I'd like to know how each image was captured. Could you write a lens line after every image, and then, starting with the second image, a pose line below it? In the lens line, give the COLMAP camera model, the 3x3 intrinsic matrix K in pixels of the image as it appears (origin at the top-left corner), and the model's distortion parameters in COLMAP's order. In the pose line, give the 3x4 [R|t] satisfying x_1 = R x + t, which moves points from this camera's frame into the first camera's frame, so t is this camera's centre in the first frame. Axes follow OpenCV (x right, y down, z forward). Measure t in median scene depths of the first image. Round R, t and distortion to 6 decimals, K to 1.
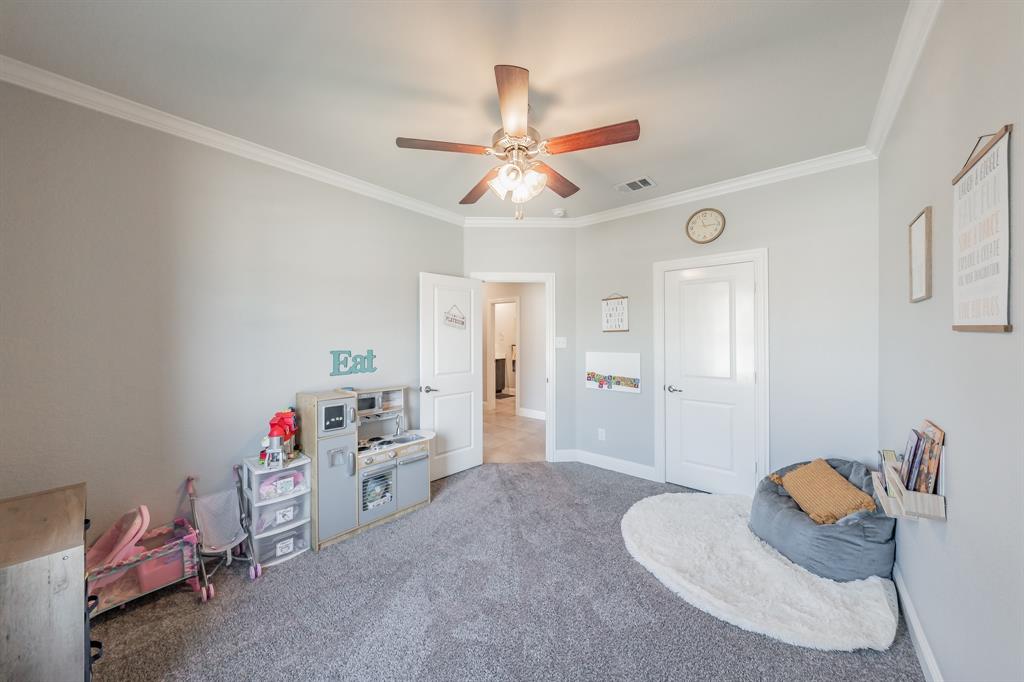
lens RADIAL K [[357.7, 0, 513.1], [0, 357.7, 335.3], [0, 0, 1]] dist [0.001579, 0.000147]
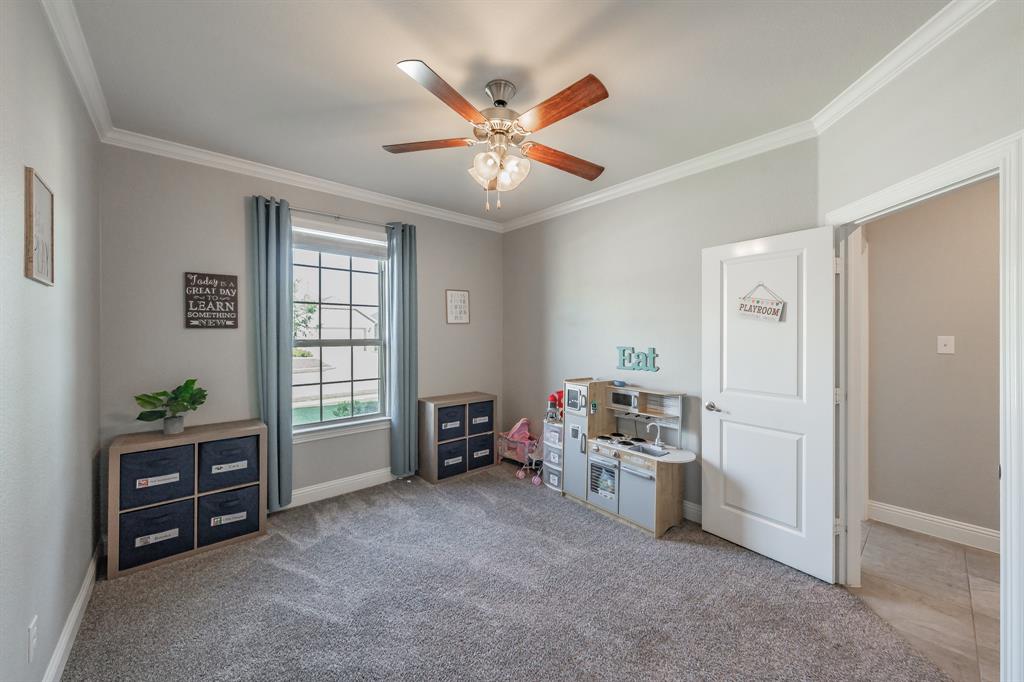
lens RADIAL K [[373.1, 0, 513.0], [0, 373.1, 337.0], [0, 0, 1]] dist [0.001175, -0.000133]
pose [[-0.156872, 0.009200, -0.987576, 0.669244], [-0.001084, 0.999954, 0.009488, 0.002615], [0.987618, 0.002559, -0.156854, 0.830521]]
